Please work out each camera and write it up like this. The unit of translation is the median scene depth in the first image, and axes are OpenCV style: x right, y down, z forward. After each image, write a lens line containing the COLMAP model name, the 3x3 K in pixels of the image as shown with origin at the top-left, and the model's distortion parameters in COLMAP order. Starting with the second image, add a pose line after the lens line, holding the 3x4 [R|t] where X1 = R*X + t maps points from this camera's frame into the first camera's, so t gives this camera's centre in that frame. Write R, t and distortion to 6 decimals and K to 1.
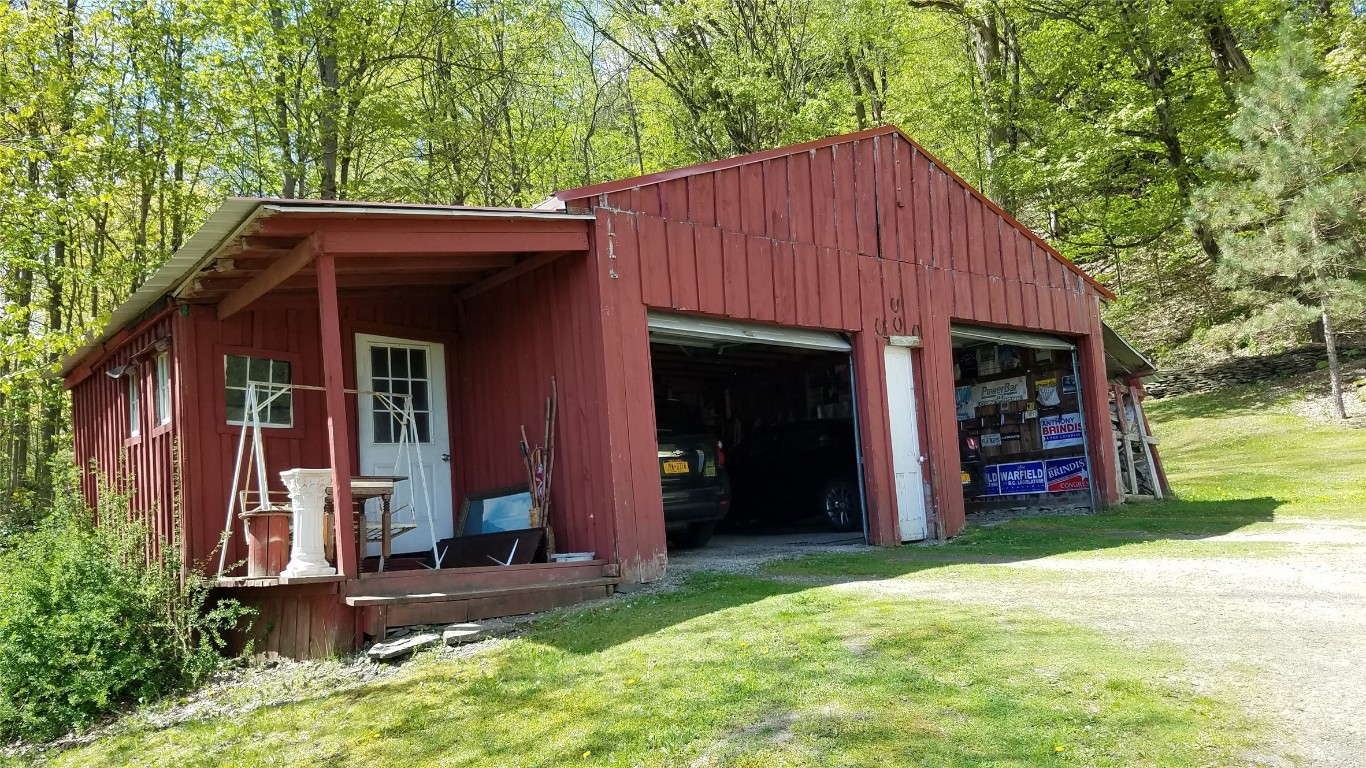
lens RADIAL K [[1015.9, 0, 684.8], [0, 1015.9, 414.5], [0, 0, 1]] dist [0.139559, -0.321781]
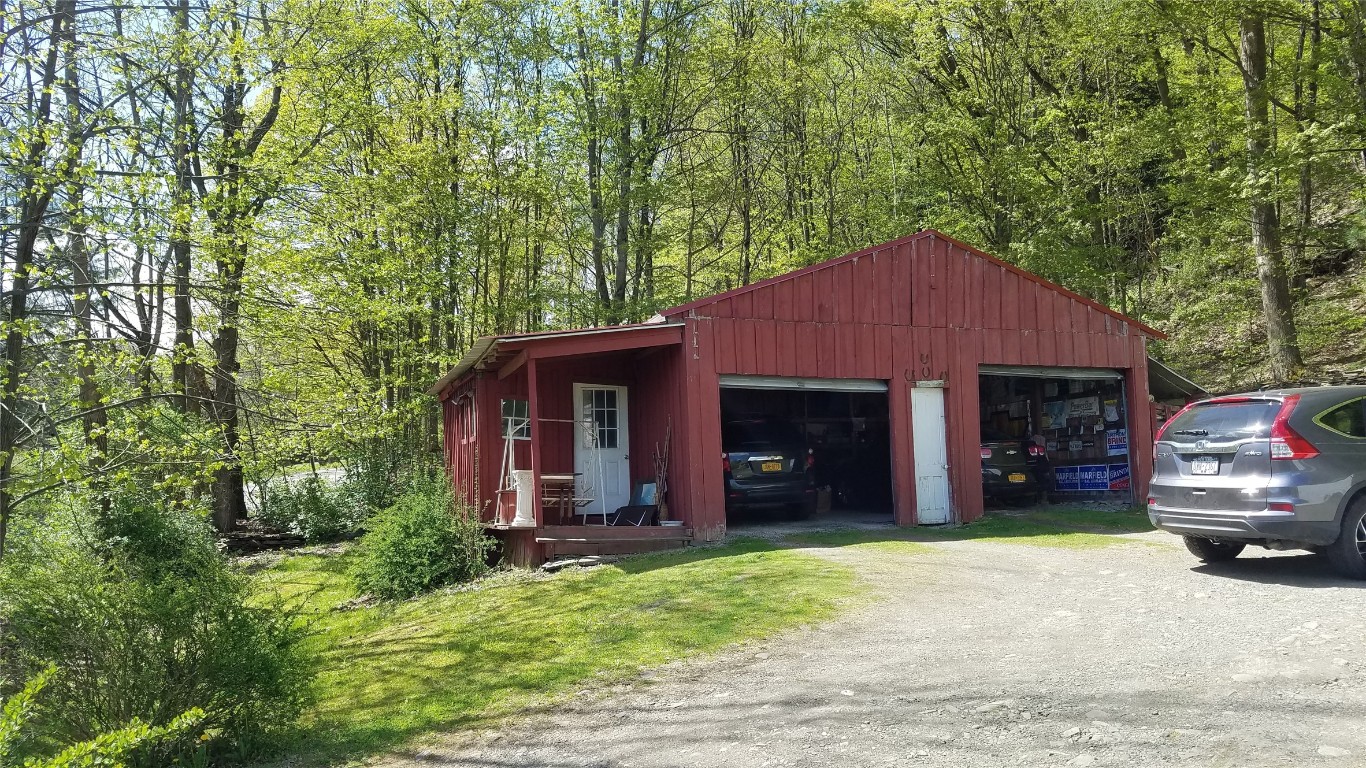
lens RADIAL K [[1038.2, 0, 683.0], [0, 1038.2, 384.0], [0, 0, 1]] dist [0.002691, 0.000330]
pose [[0.933487, 0.008908, -0.358501, 0.456350], [-0.002589, 0.999833, 0.018103, -0.107779], [0.358603, -0.015970, 0.933354, -0.527030]]
